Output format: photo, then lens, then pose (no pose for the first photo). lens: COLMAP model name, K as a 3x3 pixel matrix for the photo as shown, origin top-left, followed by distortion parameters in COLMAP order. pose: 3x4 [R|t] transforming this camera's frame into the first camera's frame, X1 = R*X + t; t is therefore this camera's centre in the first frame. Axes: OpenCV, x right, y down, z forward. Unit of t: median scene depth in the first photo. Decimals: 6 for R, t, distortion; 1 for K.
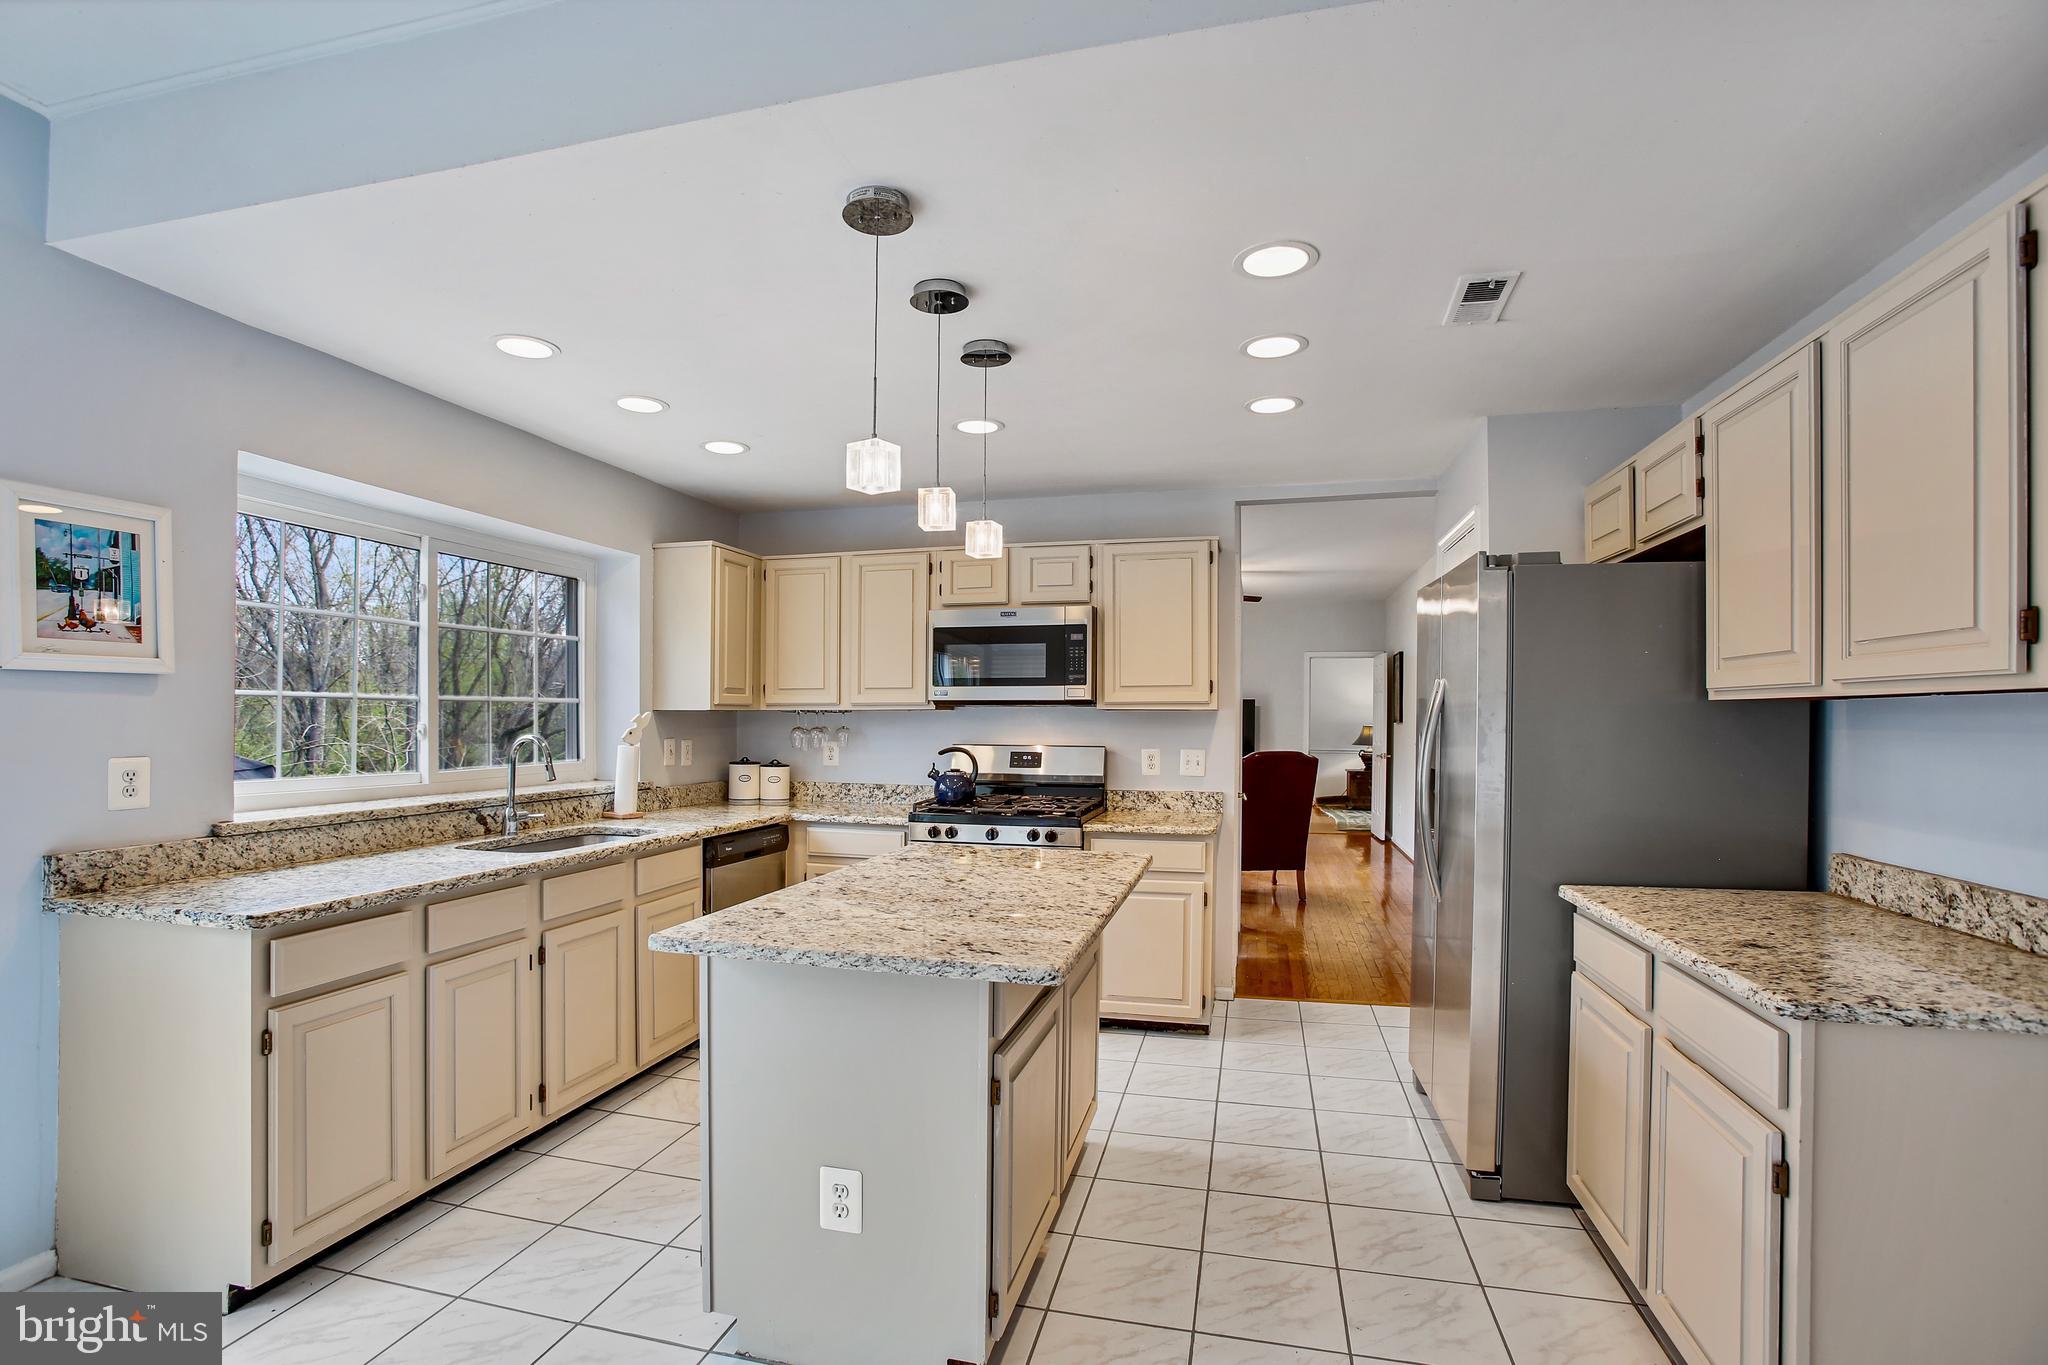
lens RADIAL K [[944.1, 0, 1023.0], [0, 944.1, 700.7], [0, 0, 1]] dist [-0.040897, 0.000362]
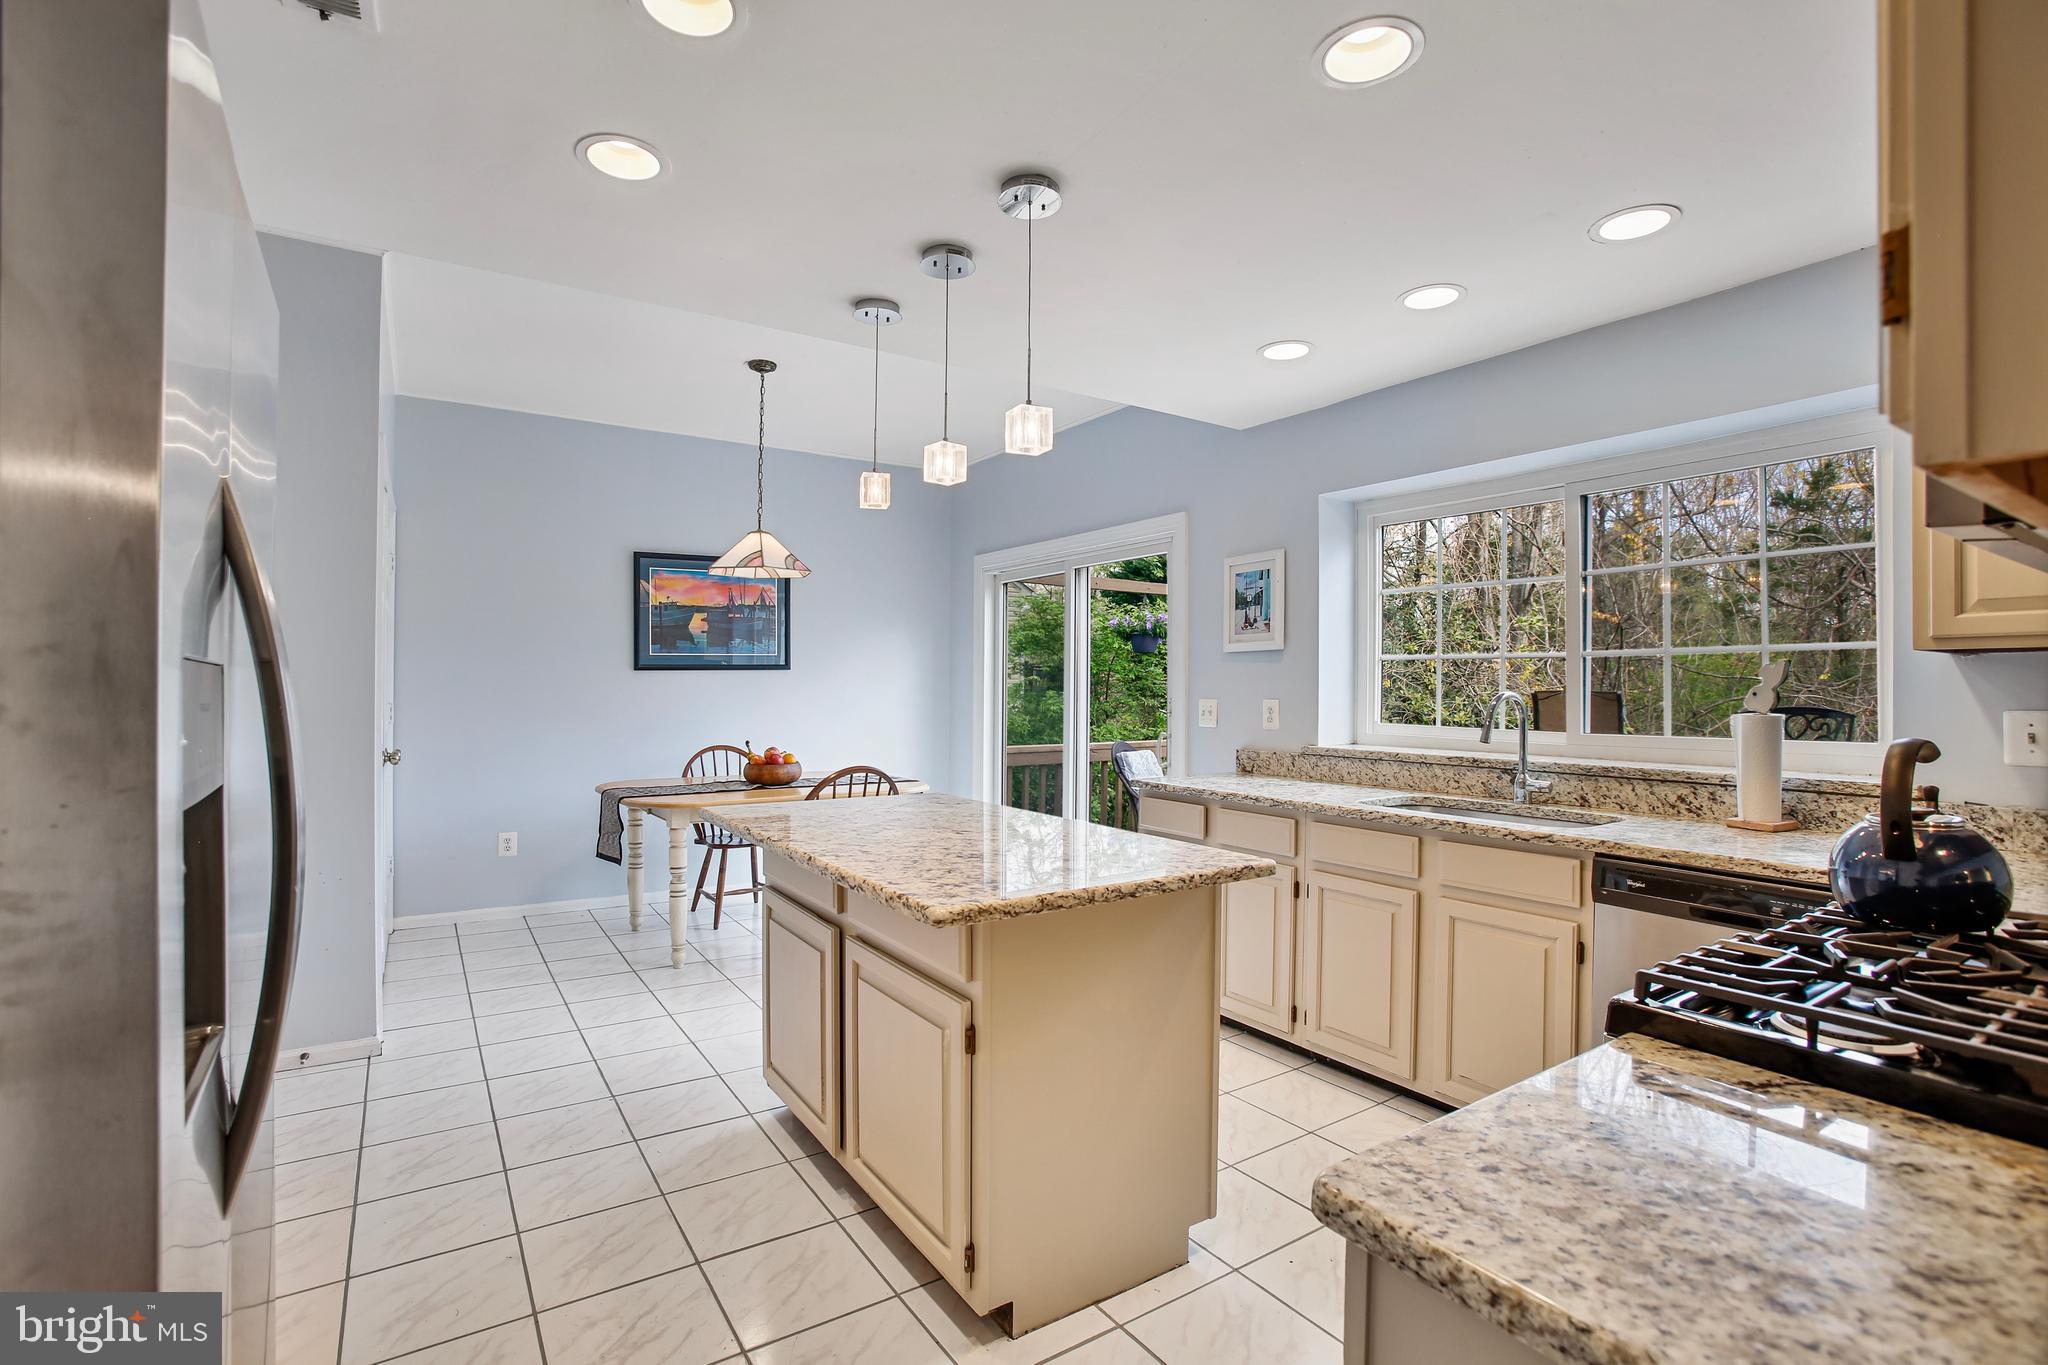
lens RADIAL K [[944.1, 0, 1023.0], [0, 944.1, 700.7], [0, 0, 1]] dist [-0.040897, 0.000362]
pose [[-0.680127, 0.003444, -0.733086, 0.513399], [0.007320, 0.999971, -0.002093, 0.052300], [0.733058, -0.006790, -0.680132, 1.503565]]
